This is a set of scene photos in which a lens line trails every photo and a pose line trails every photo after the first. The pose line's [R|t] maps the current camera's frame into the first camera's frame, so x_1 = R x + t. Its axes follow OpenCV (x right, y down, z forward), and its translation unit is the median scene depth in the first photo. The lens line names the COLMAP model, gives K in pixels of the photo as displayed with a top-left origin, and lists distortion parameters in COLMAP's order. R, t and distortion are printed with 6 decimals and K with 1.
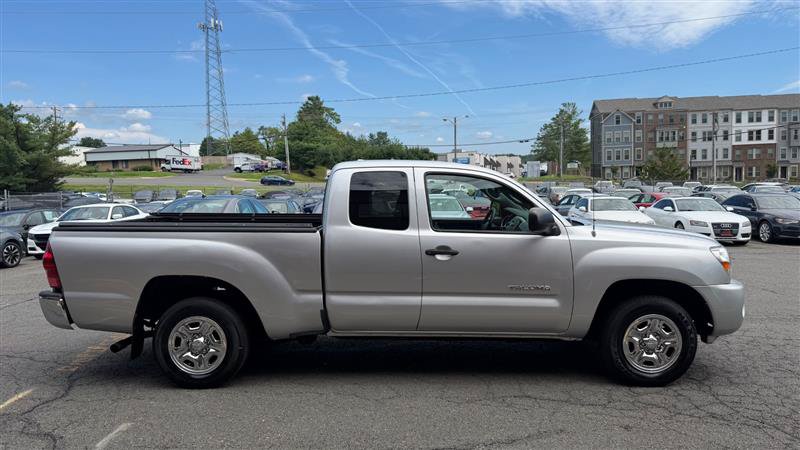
lens RADIAL K [[566.1, 0, 409.0], [0, 566.1, 227.4], [0, 0, 1]] dist [0.031944, -0.053319]
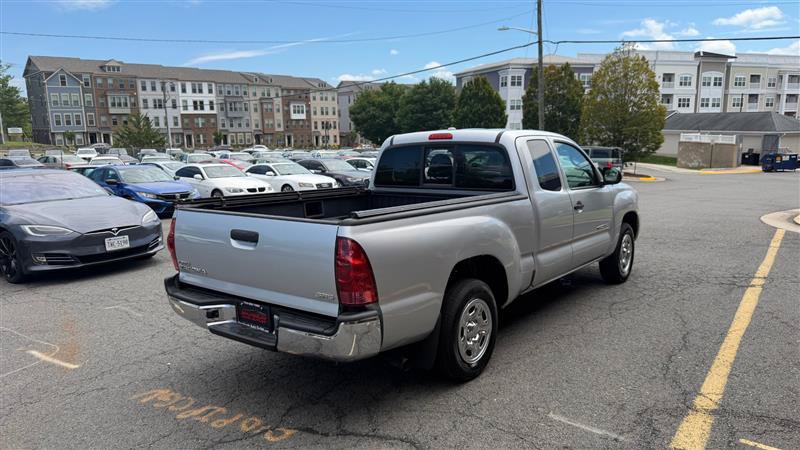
lens RADIAL K [[566.1, 0, 397.1], [0, 566.1, 231.2], [0, 0, 1]] dist [0.031944, -0.053319]
pose [[0.610877, -0.121216, 0.782391, -0.080065], [0.070935, 0.992615, 0.098401, -0.003534], [-0.788541, -0.004612, 0.614965, 0.037921]]
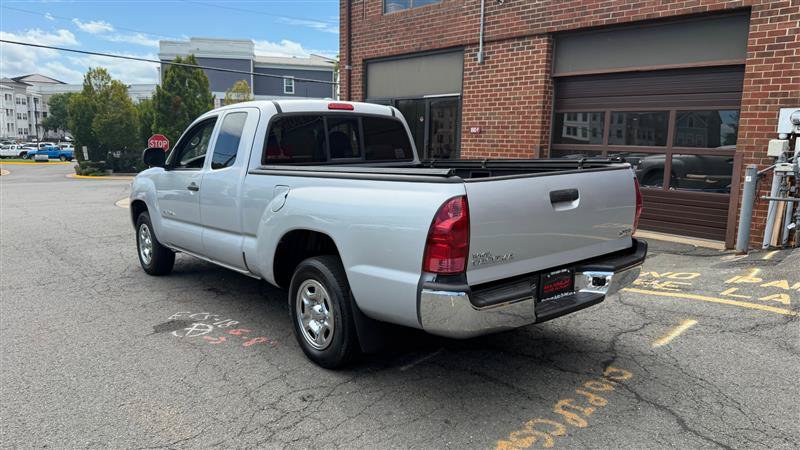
lens RADIAL K [[566.1, 0, 401.6], [0, 566.1, 228.6], [0, 0, 1]] dist [0.031944, -0.053319]
pose [[-0.647475, -0.097472, 0.755827, -0.074724], [0.072525, 0.979404, 0.188433, -0.006364], [-0.758628, 0.176822, -0.627071, 0.128071]]
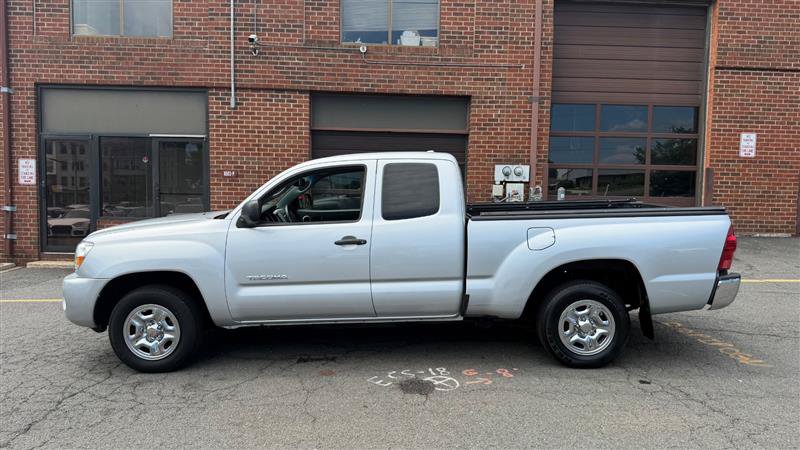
lens RADIAL K [[566.1, 0, 399.7], [0, 566.1, 221.4], [0, 0, 1]] dist [0.031944, -0.053319]
pose [[-0.999807, 0.017106, -0.009672, -0.001047], [0.015477, 0.988738, 0.148857, -0.012423], [0.012109, 0.148679, -0.988811, 0.170768]]
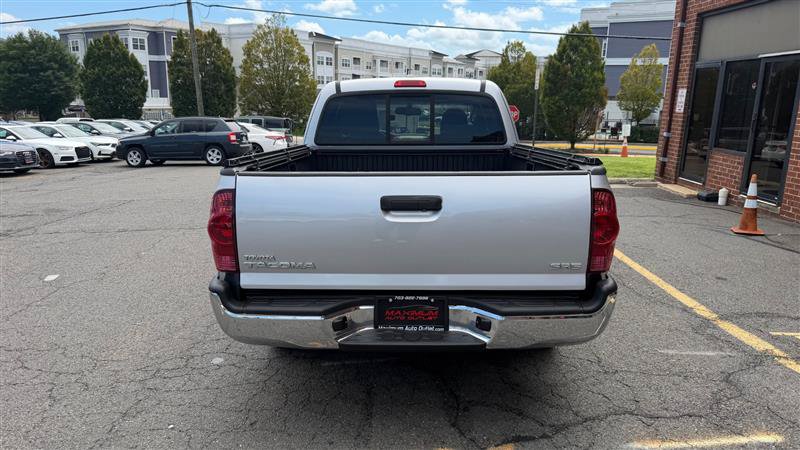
lens RADIAL K [[566.1, 0, 400.4], [0, 566.1, 229.4], [0, 0, 1]] dist [0.031944, -0.053319]
pose [[0.010368, -0.191420, 0.981453, -0.084409], [0.074325, 0.978939, 0.190144, -0.004326], [-0.997180, 0.070976, 0.024377, 0.084390]]
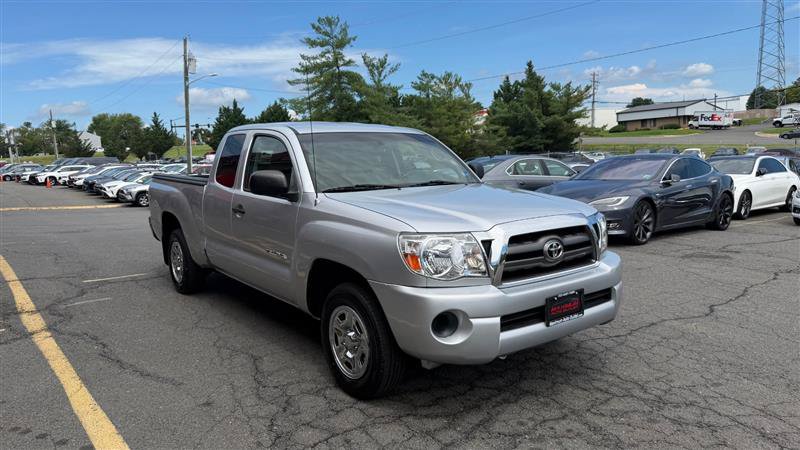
lens RADIAL K [[566.1, 0, 402.3], [0, 566.1, 229.6], [0, 0, 1]] dist [0.031944, -0.053319]
pose [[0.616731, 0.102491, -0.780473, 0.076233], [-0.042661, 0.994382, 0.096870, -0.002616], [0.786017, -0.026447, 0.617639, 0.039729]]
